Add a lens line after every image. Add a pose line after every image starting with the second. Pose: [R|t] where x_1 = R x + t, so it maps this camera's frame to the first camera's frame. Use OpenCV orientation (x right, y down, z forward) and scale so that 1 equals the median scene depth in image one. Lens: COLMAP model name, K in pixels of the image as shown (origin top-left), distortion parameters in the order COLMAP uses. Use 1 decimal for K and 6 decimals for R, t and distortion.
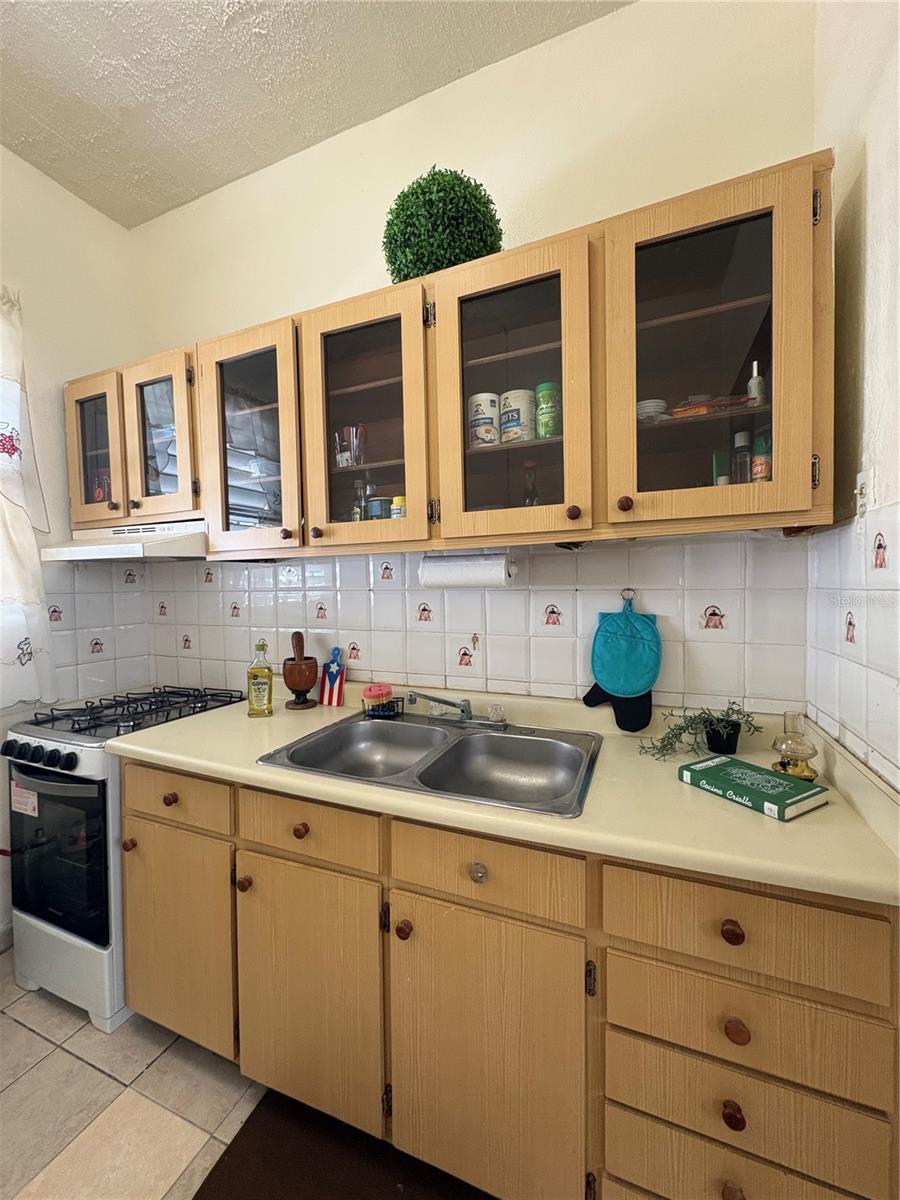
lens RADIAL K [[474.2, 0, 448.9], [0, 474.2, 598.5], [0, 0, 1]] dist [-0.001305, 0.000397]
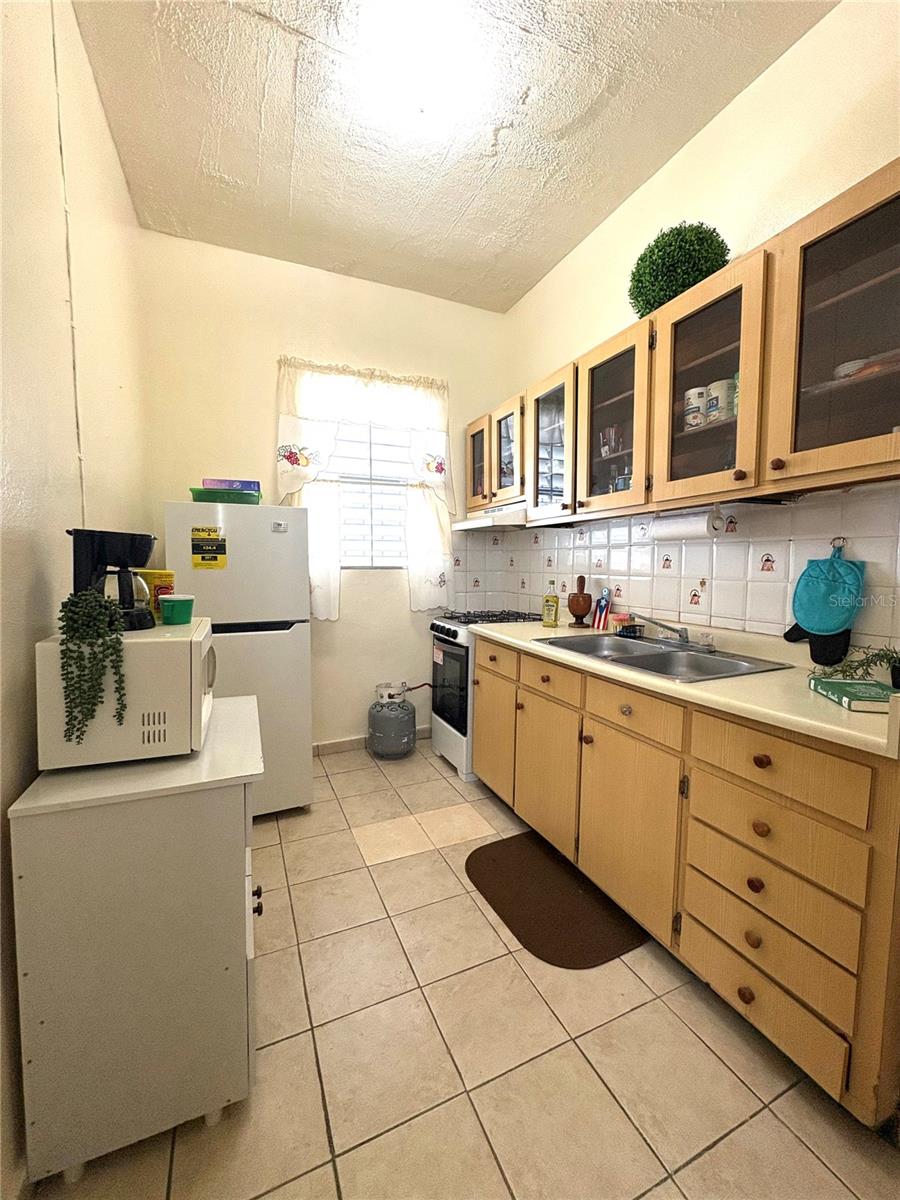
lens RADIAL K [[474.2, 0, 448.4], [0, 474.2, 596.8], [0, 0, 1]] dist [-0.001305, 0.000397]
pose [[0.724391, 0.066760, -0.686150, 0.480731], [-0.037117, 0.997633, 0.057881, 0.084536], [0.688390, -0.016461, 0.725154, -0.396340]]
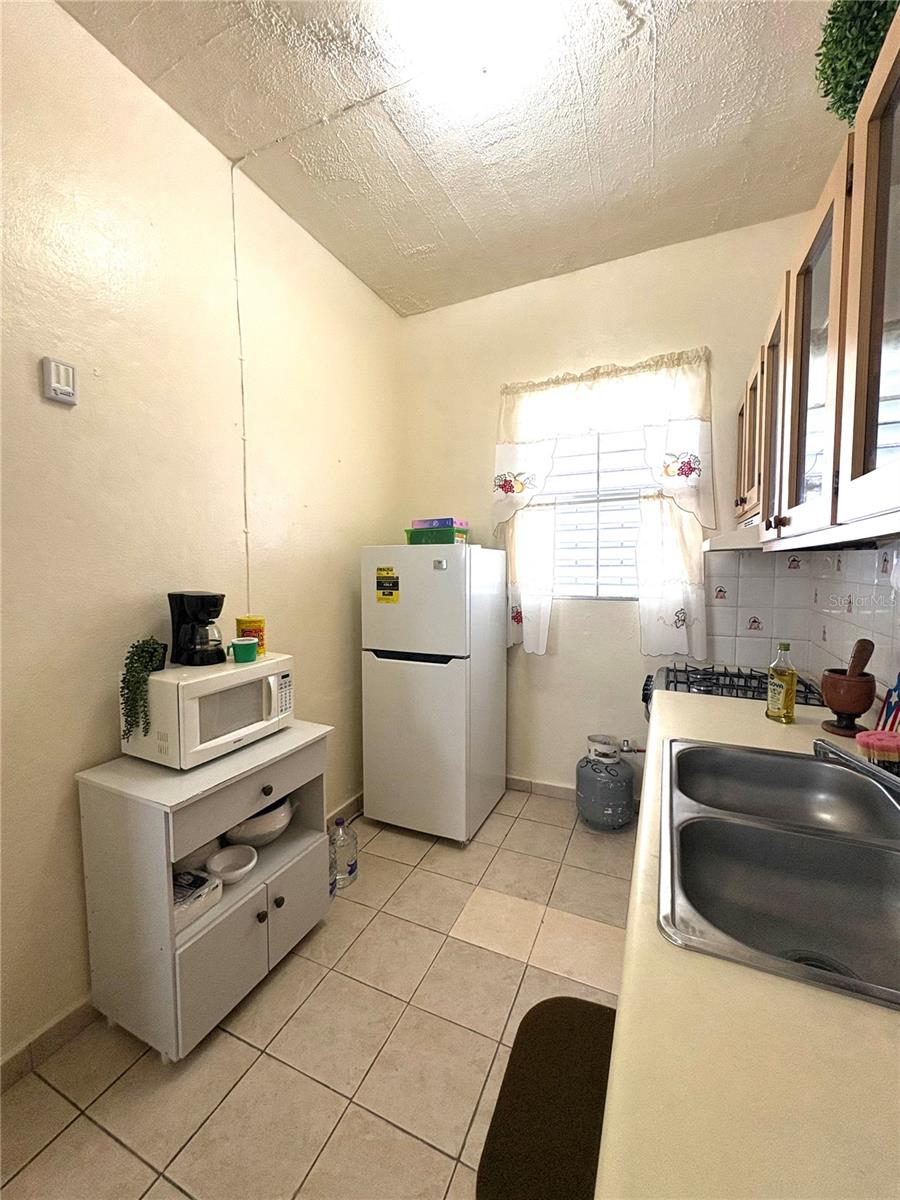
lens RADIAL K [[474.2, 0, 452.0], [0, 474.2, 597.4], [0, 0, 1]] dist [-0.001305, 0.000397]
pose [[-0.034359, 0.087116, -0.995605, 0.609111], [-0.026197, 0.995773, 0.088035, -0.065018], [0.999066, 0.029107, -0.031932, 0.452456]]
